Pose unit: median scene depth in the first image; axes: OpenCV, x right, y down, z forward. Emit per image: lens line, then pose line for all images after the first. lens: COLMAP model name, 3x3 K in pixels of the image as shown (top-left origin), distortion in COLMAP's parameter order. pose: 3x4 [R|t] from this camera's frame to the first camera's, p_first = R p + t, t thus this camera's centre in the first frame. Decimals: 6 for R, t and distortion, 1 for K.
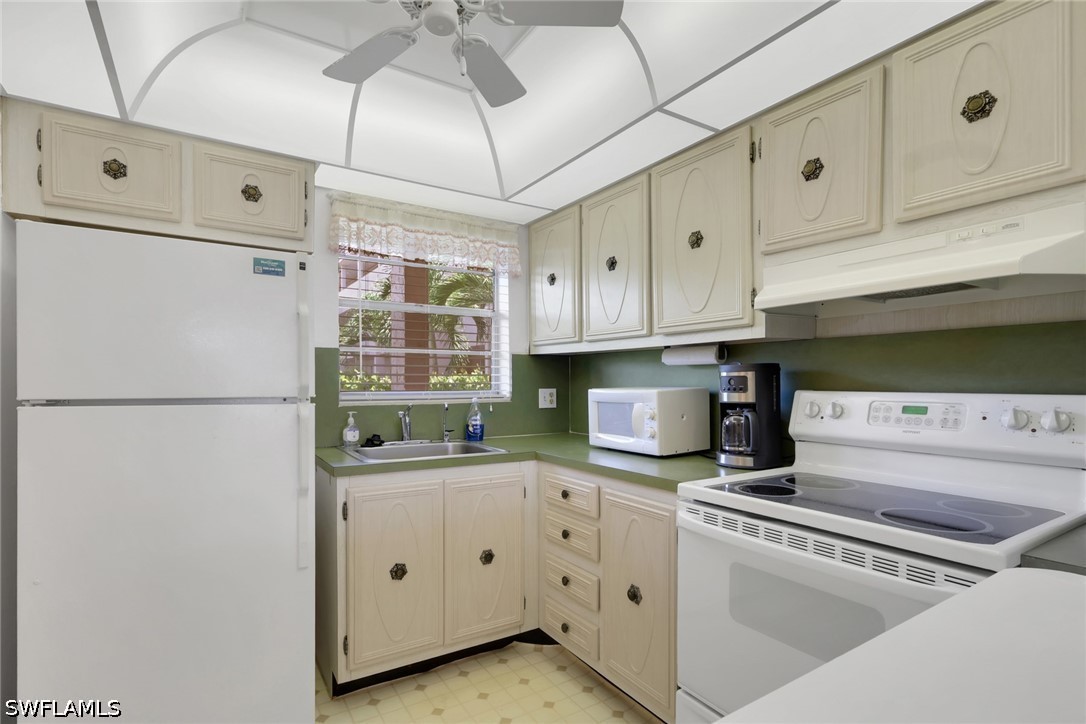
lens RADIAL K [[557.9, 0, 570.8], [0, 557.9, 390.7], [0, 0, 1]] dist [0.002342, 0.000153]
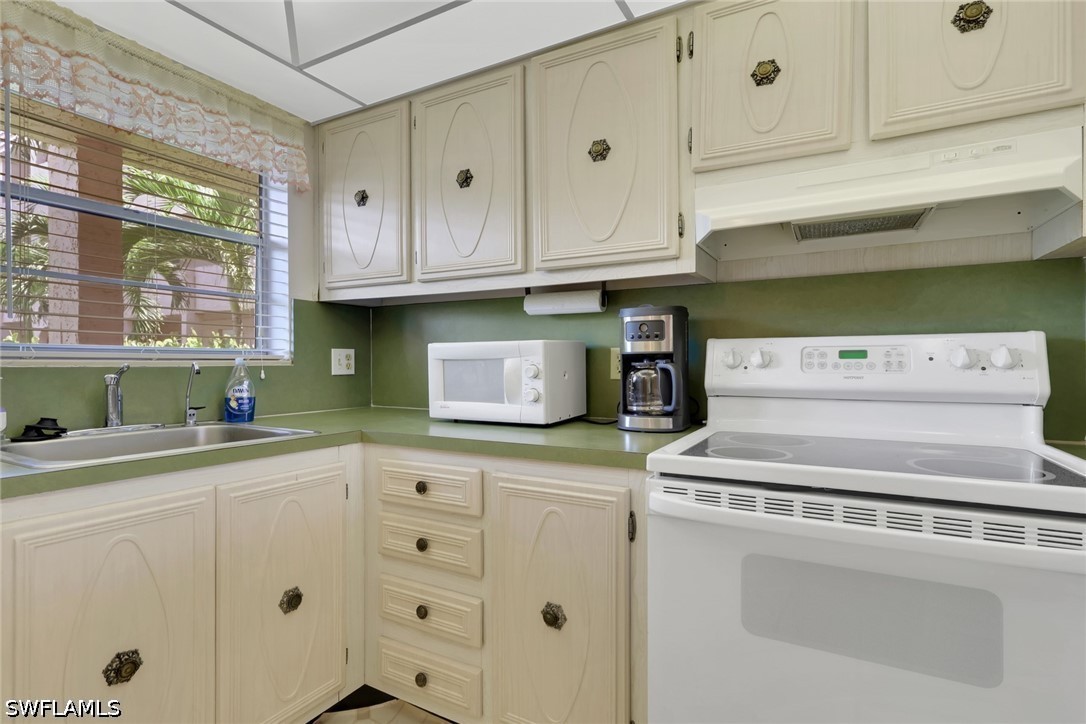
lens RADIAL K [[530.3, 0, 568.5], [0, 530.3, 365.0], [0, 0, 1]] dist [-0.002358, 0.000576]
pose [[0.880243, -0.002839, 0.474515, -0.162338], [0.010108, 0.999867, -0.012768, 0.043164], [-0.474416, 0.016035, 0.880155, 0.326745]]
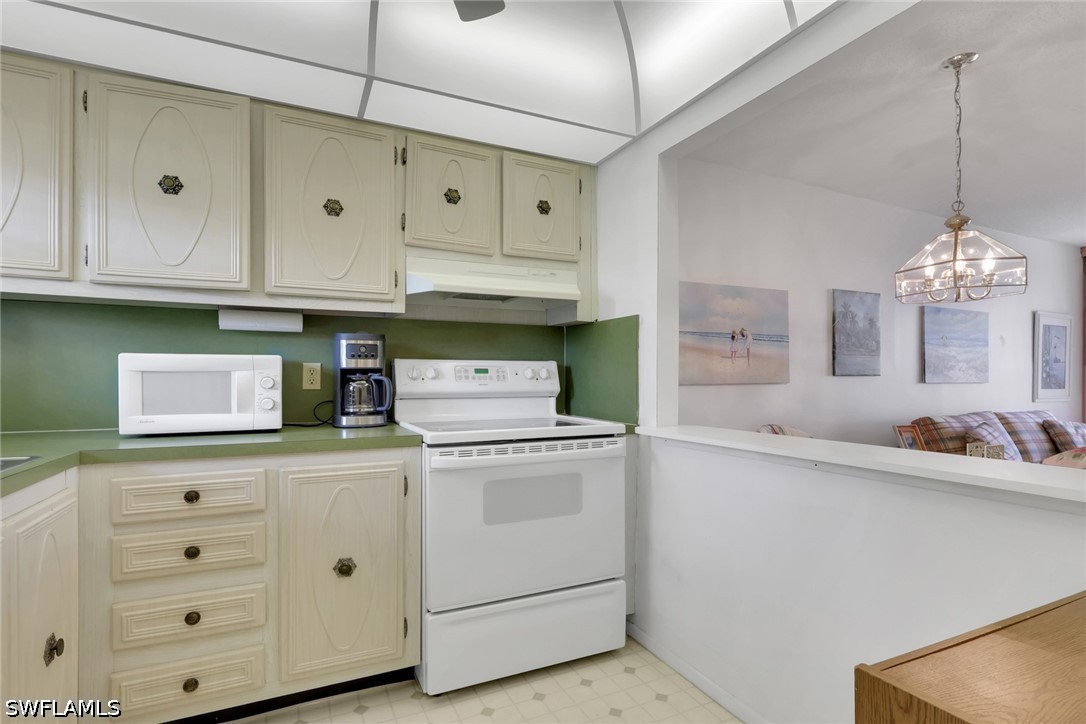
lens RADIAL K [[506.3, 0, 527.9], [0, 506.3, 379.2], [0, 0, 1]] dist [-0.001131, -0.000247]
pose [[0.154075, -0.005283, 0.988045, -0.580517], [0.016616, 0.999858, 0.002755, 0.041169], [-0.987919, 0.015993, 0.154141, 0.472104]]
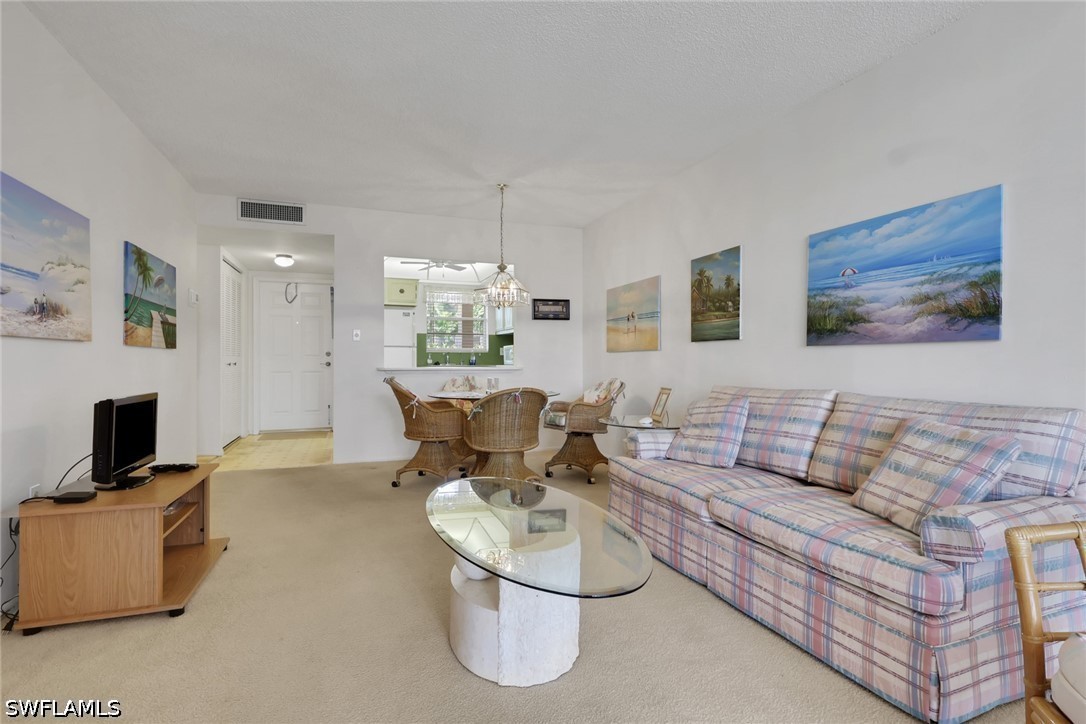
lens RADIAL K [[530.3, 0, 568.5], [0, 530.3, 365.0], [0, 0, 1]] dist [-0.002358, 0.000576]
pose [[0.982143, -0.000058, -0.188138, 1.044886], [-0.001773, 0.999953, -0.009562, 0.142909], [0.188130, 0.009725, 0.982096, -1.993534]]
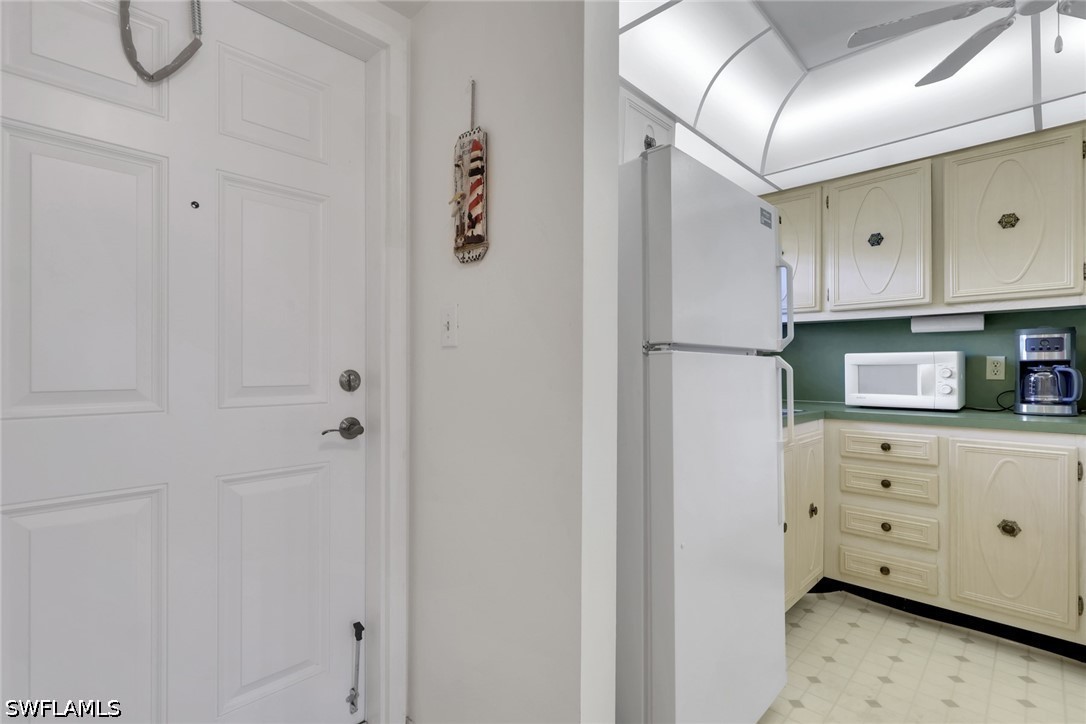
lens RADIAL K [[530.3, 0, 568.5], [0, 530.3, 365.0], [0, 0, 1]] dist [-0.002358, 0.000576]
pose [[0.971811, 0.000377, 0.235762, -0.853215], [0.005068, 0.999734, -0.022490, 0.046022], [-0.235708, 0.023051, 0.971551, 0.137003]]
